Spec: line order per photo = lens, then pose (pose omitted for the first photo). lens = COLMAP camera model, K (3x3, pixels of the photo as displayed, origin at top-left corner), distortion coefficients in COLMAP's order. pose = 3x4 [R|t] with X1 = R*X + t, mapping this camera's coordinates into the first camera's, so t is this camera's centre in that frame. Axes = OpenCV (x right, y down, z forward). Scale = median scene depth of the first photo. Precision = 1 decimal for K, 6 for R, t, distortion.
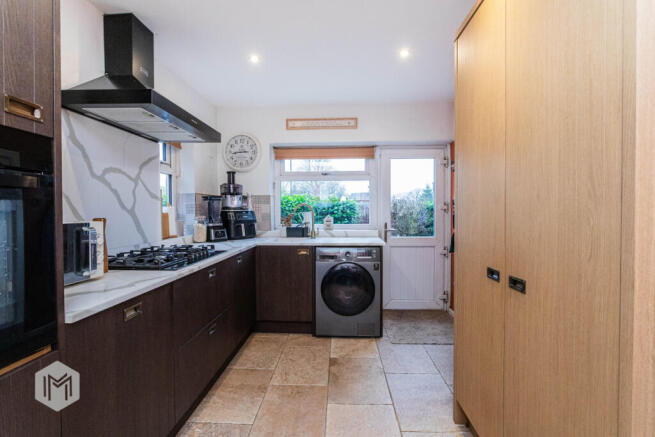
lens RADIAL K [[314.1, 0, 325.9], [0, 314.1, 216.9], [0, 0, 1]] dist [-0.007987, -0.000501]
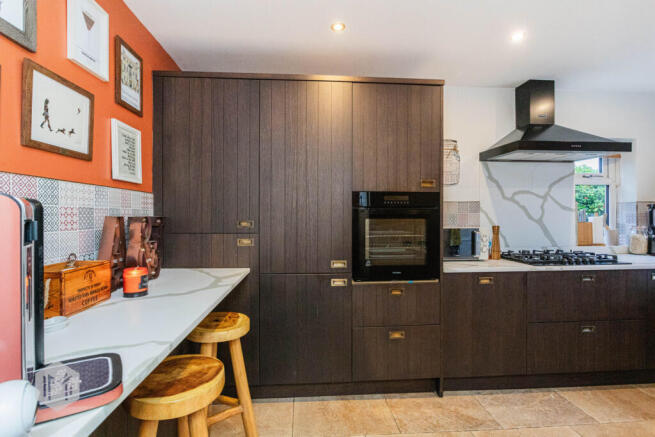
lens RADIAL K [[314.1, 0, 327.1], [0, 314.1, 216.6], [0, 0, 1]] dist [-0.007987, -0.000501]
pose [[0.125444, 0.006973, -0.992076, 0.589257], [-0.017975, 0.999827, 0.004754, -0.026805], [0.991938, 0.017236, 0.125547, -0.060791]]
